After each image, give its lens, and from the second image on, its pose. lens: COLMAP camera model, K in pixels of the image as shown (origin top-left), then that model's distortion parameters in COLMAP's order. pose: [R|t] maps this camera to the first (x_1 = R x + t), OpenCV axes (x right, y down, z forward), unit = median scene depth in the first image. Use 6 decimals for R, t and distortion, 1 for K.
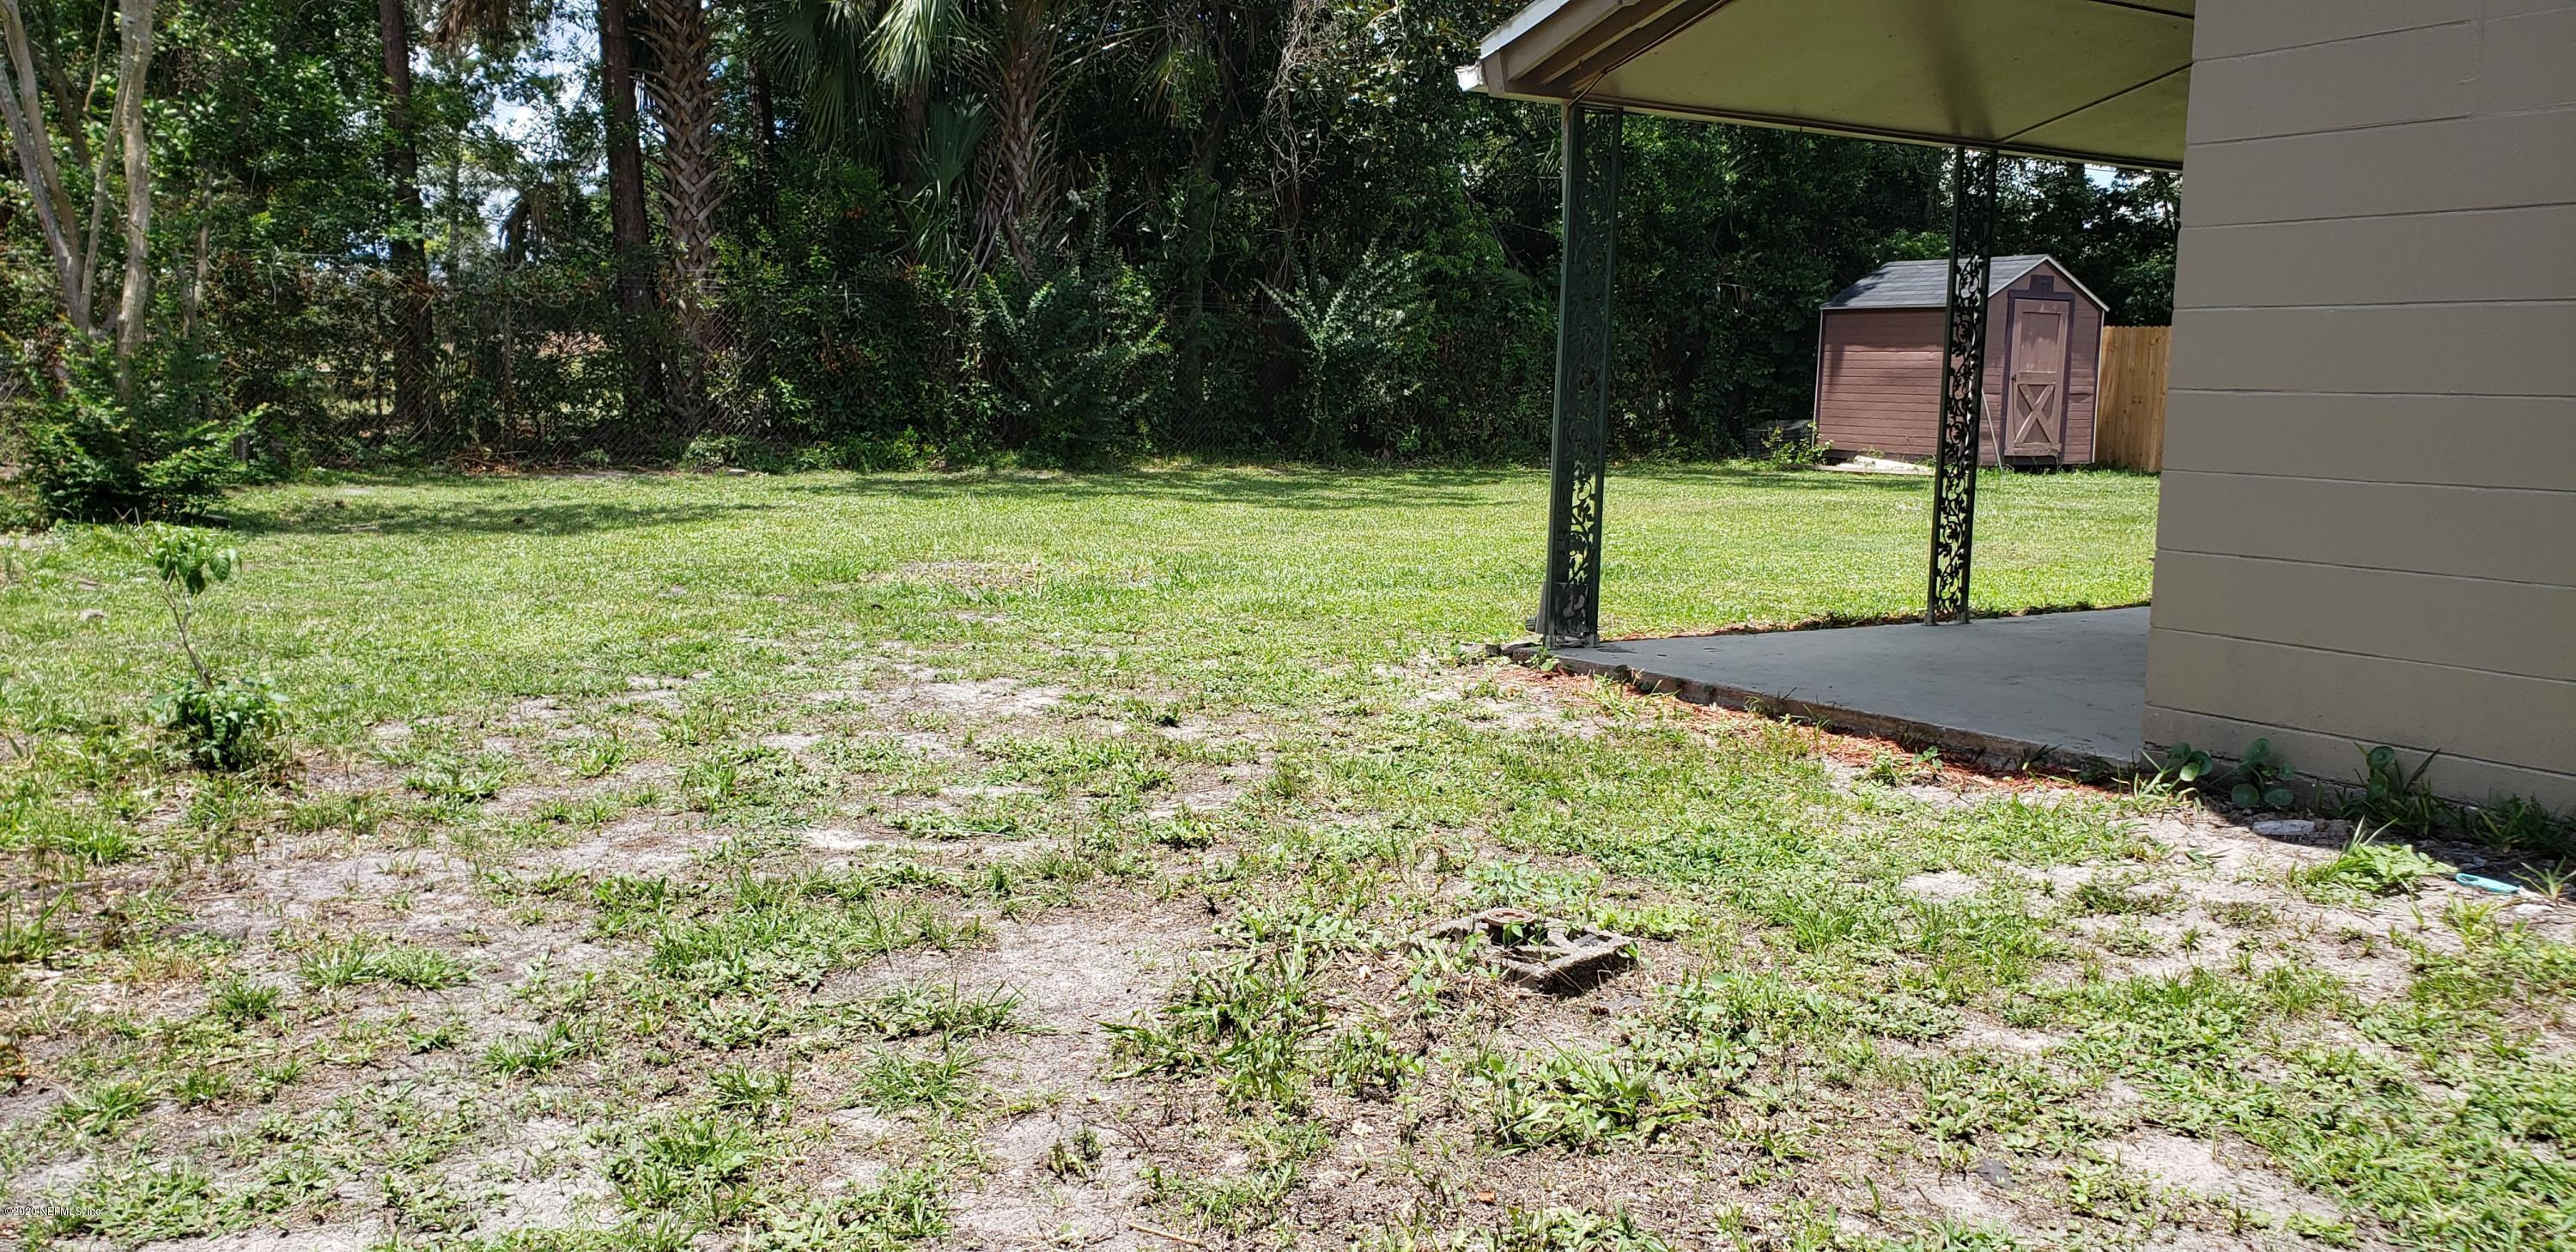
lens RADIAL K [[2042.7, 0, 1293.5], [0, 2042.7, 630.8], [0, 0, 1]] dist [0.057764, -0.067286]
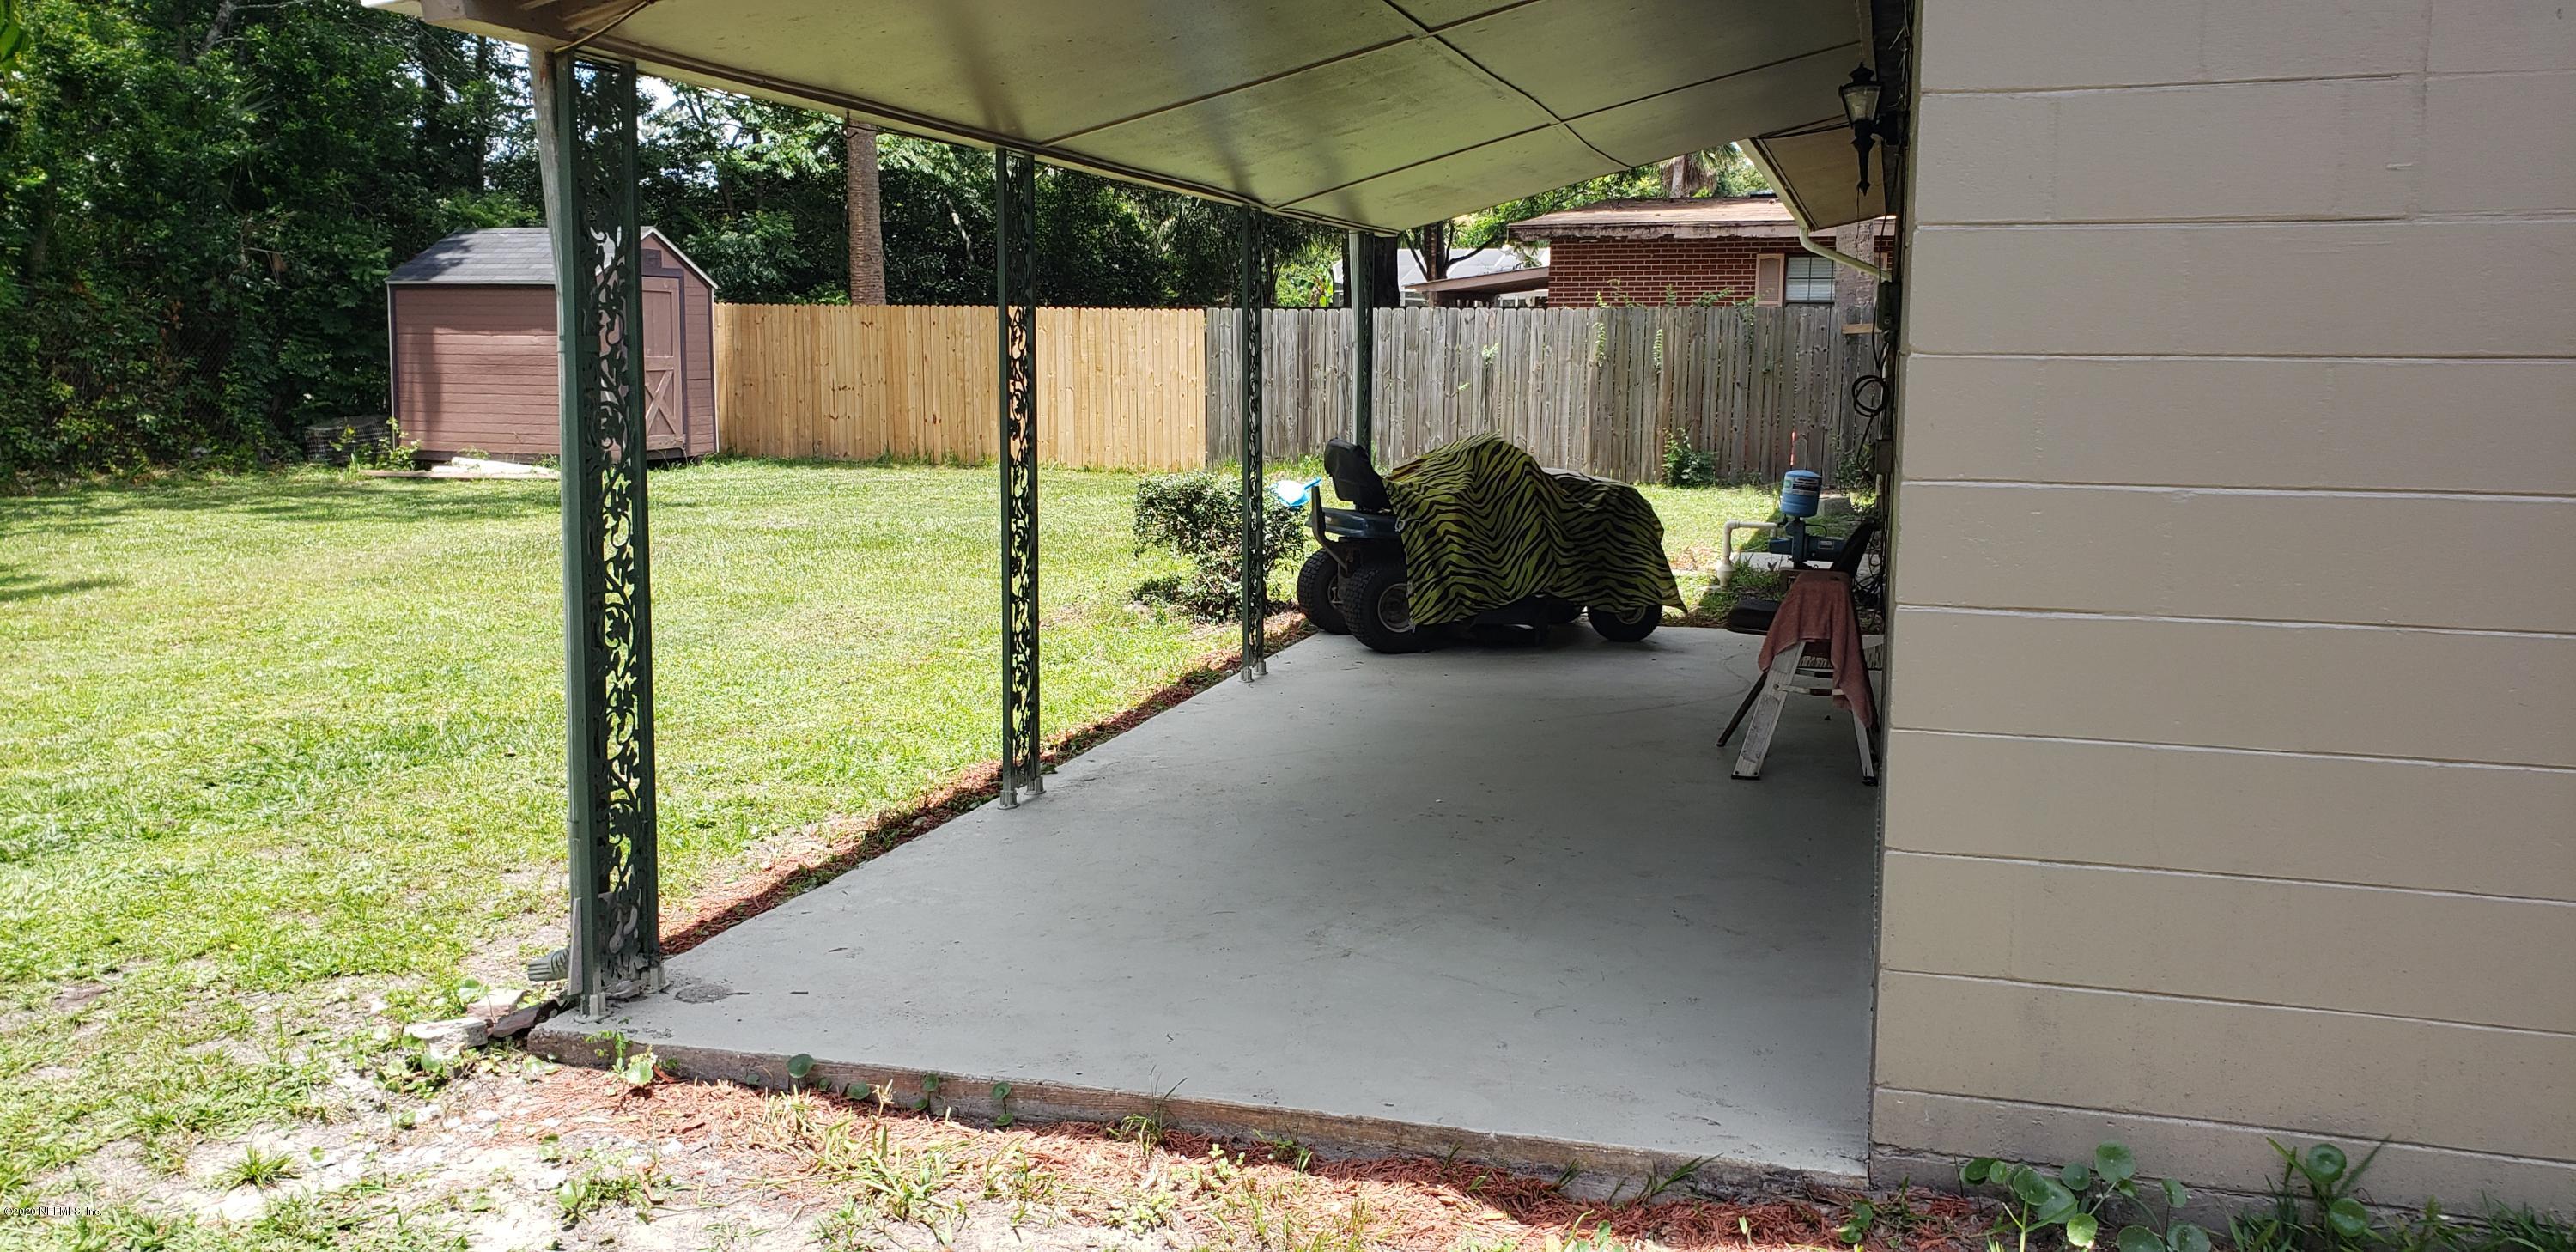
lens RADIAL K [[2042.7, 0, 1293.6], [0, 2042.7, 599.1], [0, 0, 1]] dist [0.057764, -0.067286]
pose [[0.750459, -0.098044, 0.653604, -0.027164], [0.090557, 0.994862, 0.045259, -0.034317], [-0.654684, 0.025223, 0.755482, 0.133117]]
